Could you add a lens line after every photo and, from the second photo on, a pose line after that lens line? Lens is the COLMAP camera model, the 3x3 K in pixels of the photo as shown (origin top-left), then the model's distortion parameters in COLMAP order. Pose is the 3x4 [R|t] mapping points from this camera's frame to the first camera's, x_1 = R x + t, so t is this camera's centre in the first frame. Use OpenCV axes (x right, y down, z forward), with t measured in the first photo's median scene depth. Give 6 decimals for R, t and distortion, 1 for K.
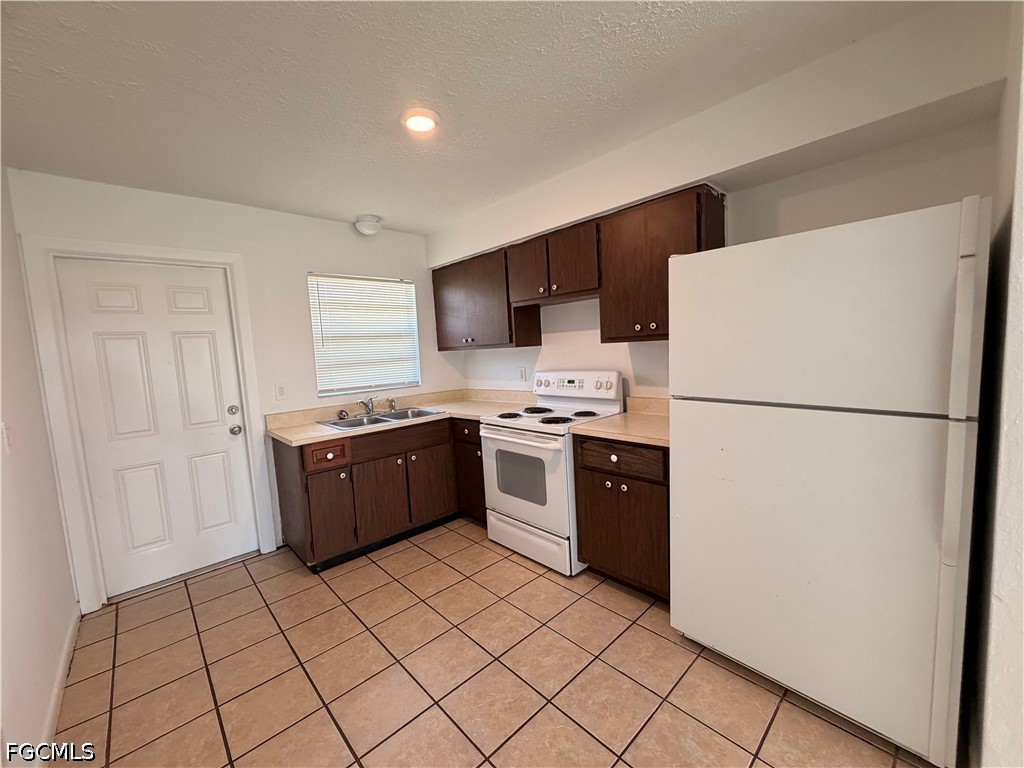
lens RADIAL K [[408.1, 0, 512.0], [0, 408.1, 384.0], [0, 0, 1]] dist [-0.000924, -0.000229]
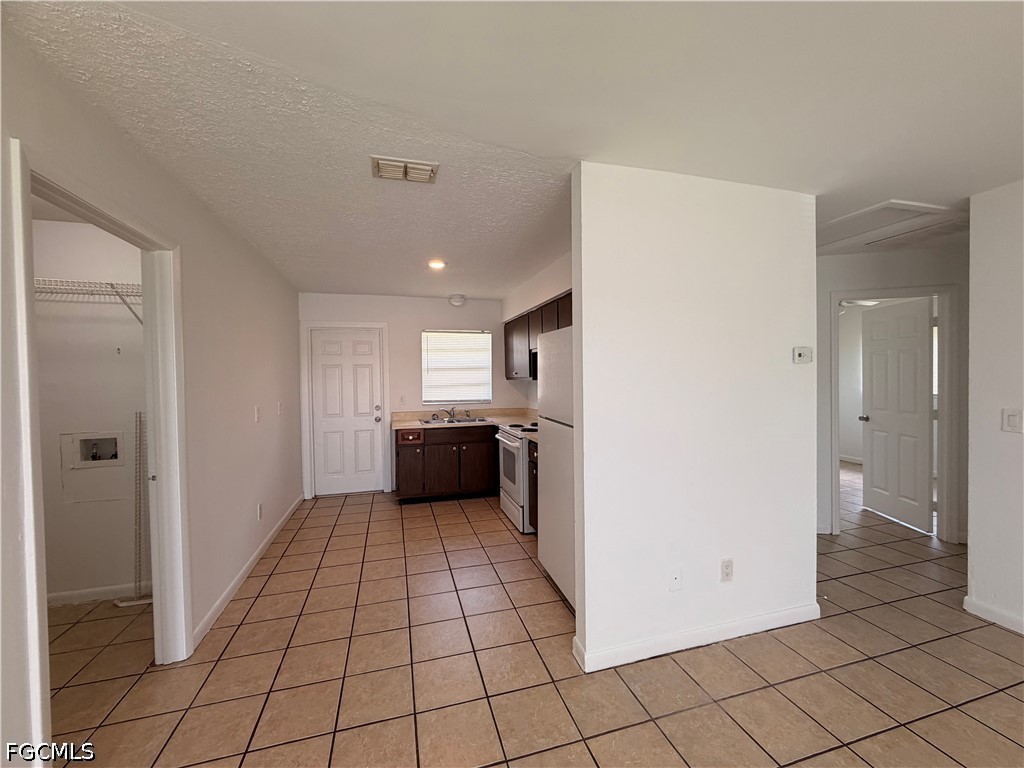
lens RADIAL K [[409.6, 0, 512.0], [0, 409.6, 384.0], [0, 0, 1]] dist [-0.001327, -0.000166]
pose [[0.892798, 0.050491, -0.447618, 0.630616], [-0.076771, 0.996216, -0.040752, -0.013044], [0.443866, 0.070748, 0.893296, -0.346637]]
